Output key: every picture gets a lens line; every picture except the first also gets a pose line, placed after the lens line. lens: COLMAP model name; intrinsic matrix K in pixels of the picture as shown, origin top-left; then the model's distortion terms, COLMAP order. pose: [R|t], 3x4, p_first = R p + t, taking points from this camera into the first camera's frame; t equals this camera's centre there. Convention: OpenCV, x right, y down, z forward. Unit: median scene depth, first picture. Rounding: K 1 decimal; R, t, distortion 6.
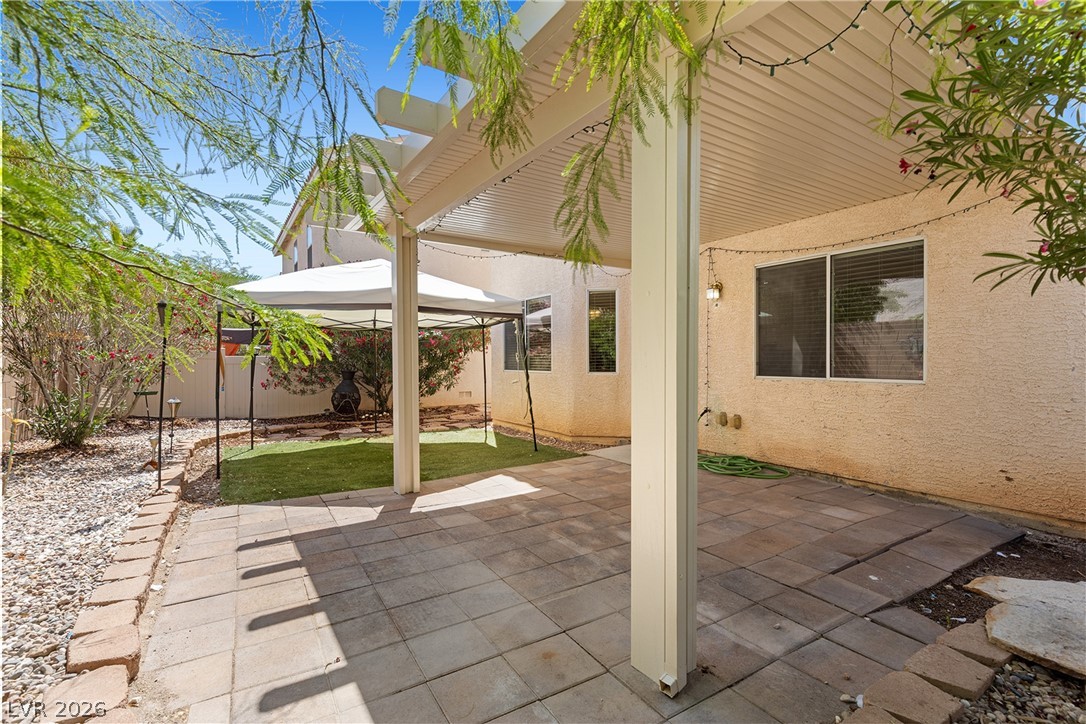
lens RADIAL K [[496.2, 0, 539.6], [0, 496.2, 360.1], [0, 0, 1]] dist [0.004829, -0.000511]
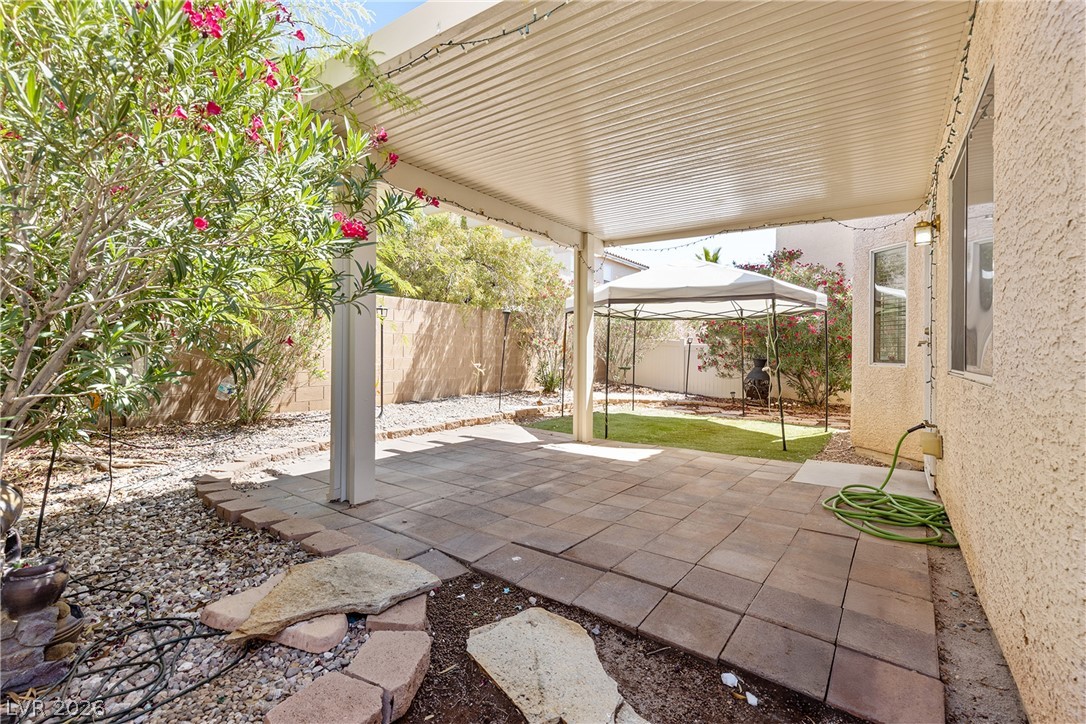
lens RADIAL K [[496.2, 0, 539.9], [0, 496.2, 352.2], [0, 0, 1]] dist [0.004829, -0.000511]
pose [[0.361326, 0.015863, -0.932305, 1.341402], [-0.021750, 0.999727, 0.008581, 0.027757], [0.932186, 0.017177, 0.361572, 0.590399]]
